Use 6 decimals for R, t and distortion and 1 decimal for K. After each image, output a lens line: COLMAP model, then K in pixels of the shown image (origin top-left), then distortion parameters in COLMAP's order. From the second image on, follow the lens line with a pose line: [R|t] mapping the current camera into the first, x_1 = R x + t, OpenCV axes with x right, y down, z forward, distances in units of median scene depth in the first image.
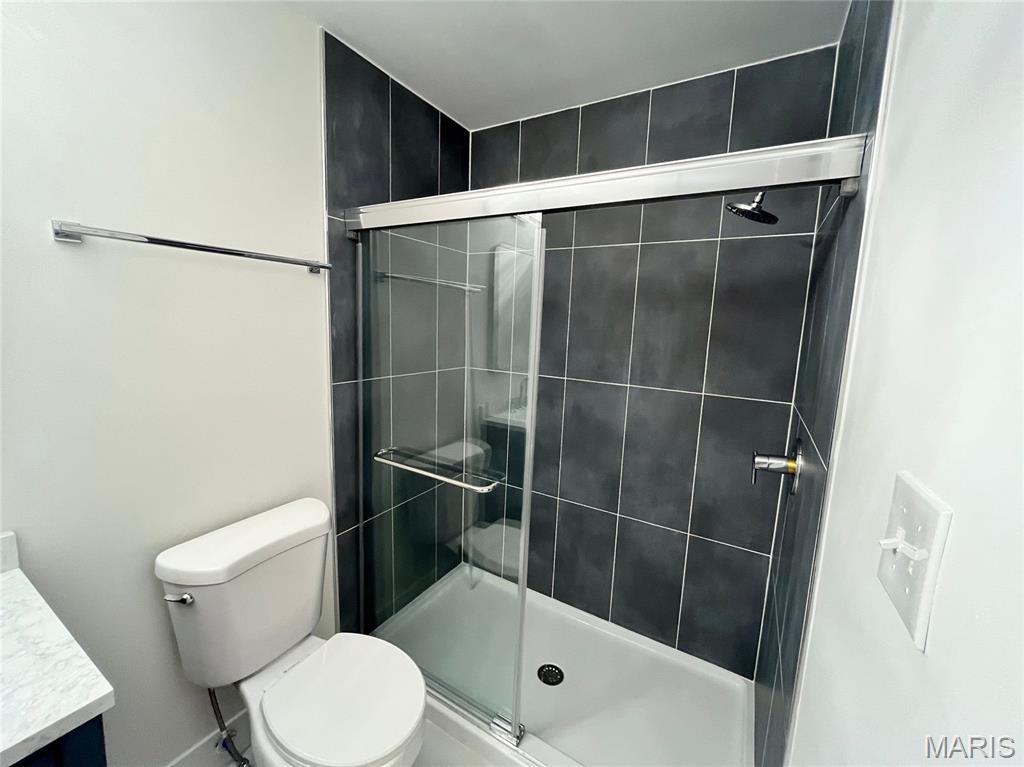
lens RADIAL K [[410.5, 0, 509.0], [0, 410.5, 381.6], [0, 0, 1]] dist [-0.003037, -0.001025]
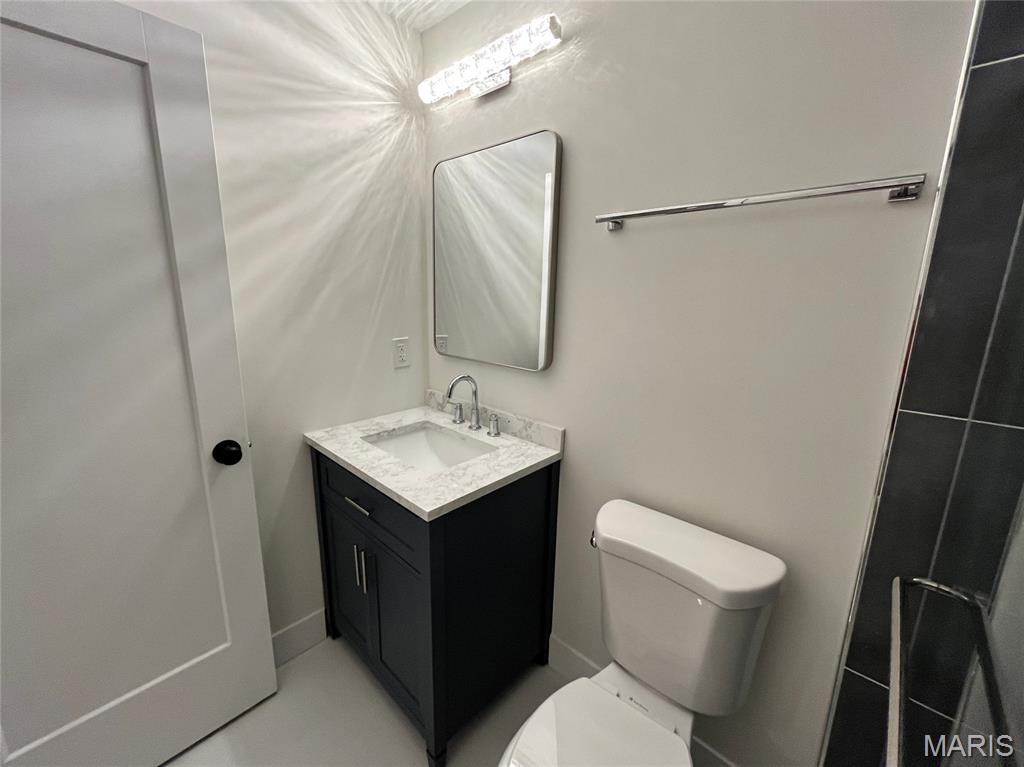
lens RADIAL K [[410.5, 0, 515.6], [0, 410.5, 380.3], [0, 0, 1]] dist [-0.003037, -0.001025]
pose [[-0.204690, 0.157666, -0.966045, 0.172327], [-0.170198, 0.966175, 0.193750, -0.047696], [0.963916, 0.204077, -0.170932, 0.579627]]
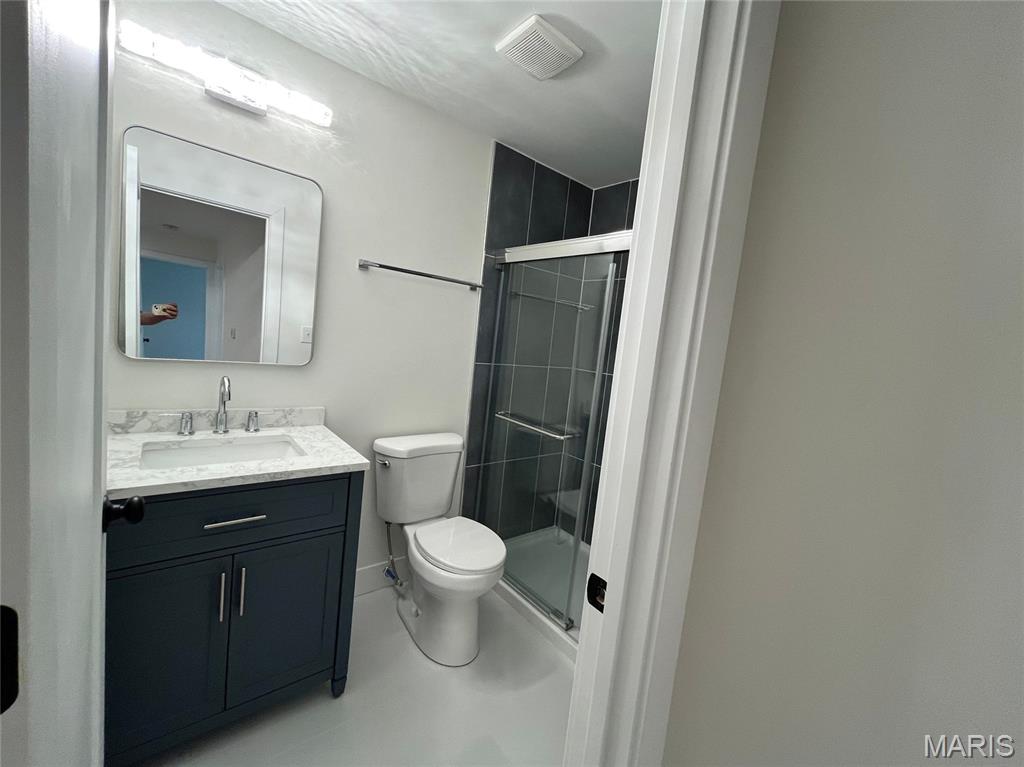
lens RADIAL K [[410.5, 0, 513.3], [0, 410.5, 382.6], [0, 0, 1]] dist [-0.003037, -0.001025]
pose [[0.943812, 0.095347, -0.316429, 0.181993], [-0.115222, 0.992335, -0.044659, 0.124773], [0.309746, 0.078609, 0.947564, -0.372837]]
